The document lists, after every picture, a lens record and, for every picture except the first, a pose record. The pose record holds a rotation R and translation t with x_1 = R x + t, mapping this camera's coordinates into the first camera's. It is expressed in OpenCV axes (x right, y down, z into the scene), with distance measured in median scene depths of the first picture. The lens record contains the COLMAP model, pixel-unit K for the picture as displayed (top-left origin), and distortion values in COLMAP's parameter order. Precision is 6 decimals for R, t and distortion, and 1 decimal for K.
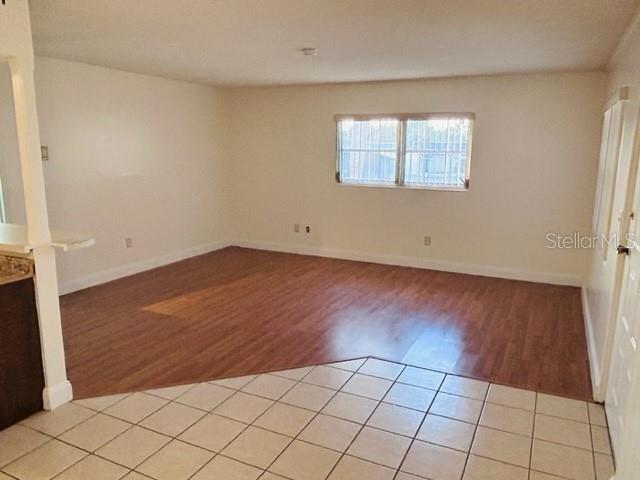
lens RADIAL K [[477.4, 0, 322.6], [0, 477.4, 240.8], [0, 0, 1]] dist [-0.032339, -0.005105]
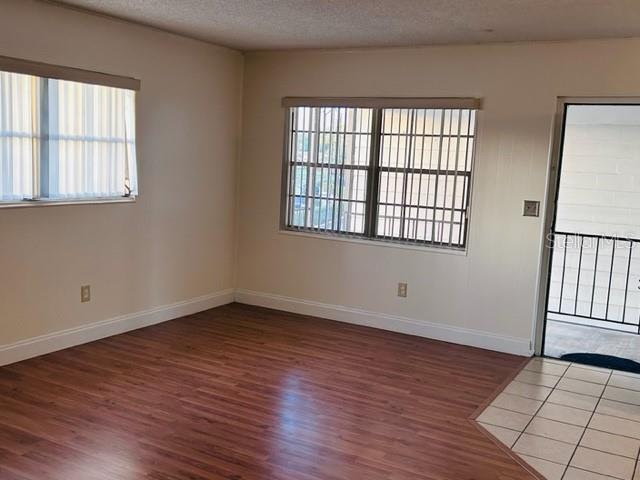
lens RADIAL K [[680.3, 0, 322.5], [0, 680.3, 240.1], [0, 0, 1]] dist [0.189162, 0.000000]
pose [[0.051701, -0.143224, 0.988339, -0.691230], [0.131879, 0.981975, 0.135403, -0.164465], [-0.989917, 0.123340, 0.069658, 0.760560]]
